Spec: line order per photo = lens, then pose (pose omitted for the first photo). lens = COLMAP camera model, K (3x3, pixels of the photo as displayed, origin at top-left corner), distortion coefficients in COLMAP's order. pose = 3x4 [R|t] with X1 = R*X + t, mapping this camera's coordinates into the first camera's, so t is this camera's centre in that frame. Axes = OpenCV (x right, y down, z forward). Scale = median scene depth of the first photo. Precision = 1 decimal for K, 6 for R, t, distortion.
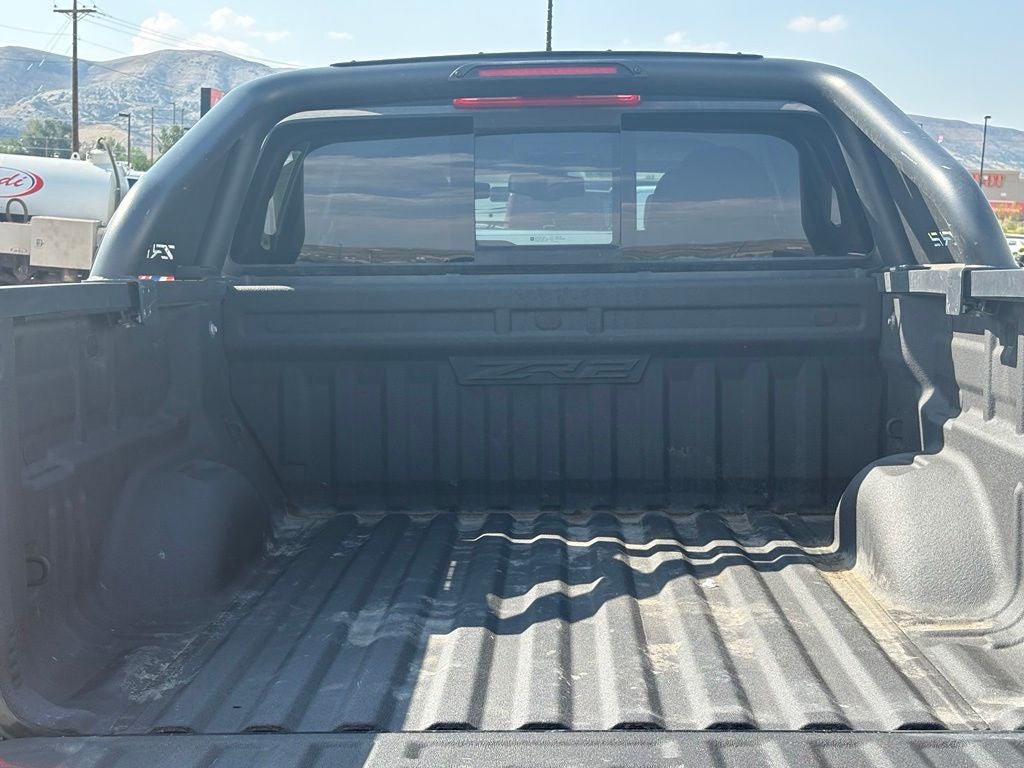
lens RADIAL K [[1603.1, 0, 512.0], [0, 1603.1, 384.0], [0, 0, 1]] dist [0.228731, -0.959053]
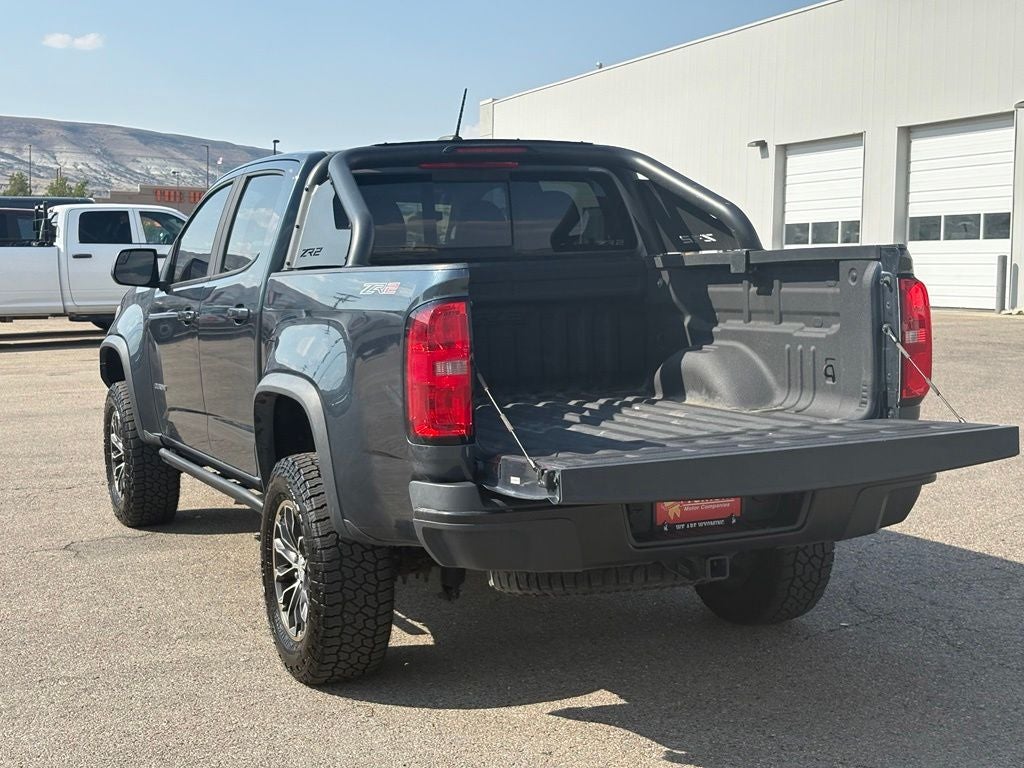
lens RADIAL K [[1603.1, 0, 512.0], [0, 1603.1, 384.0], [0, 0, 1]] dist [0.228731, -0.959053]
pose [[0.902501, -0.052971, 0.427418, -0.751501], [0.057819, 0.998326, 0.001638, 0.068386], [-0.426789, 0.023234, 0.904053, -0.650084]]
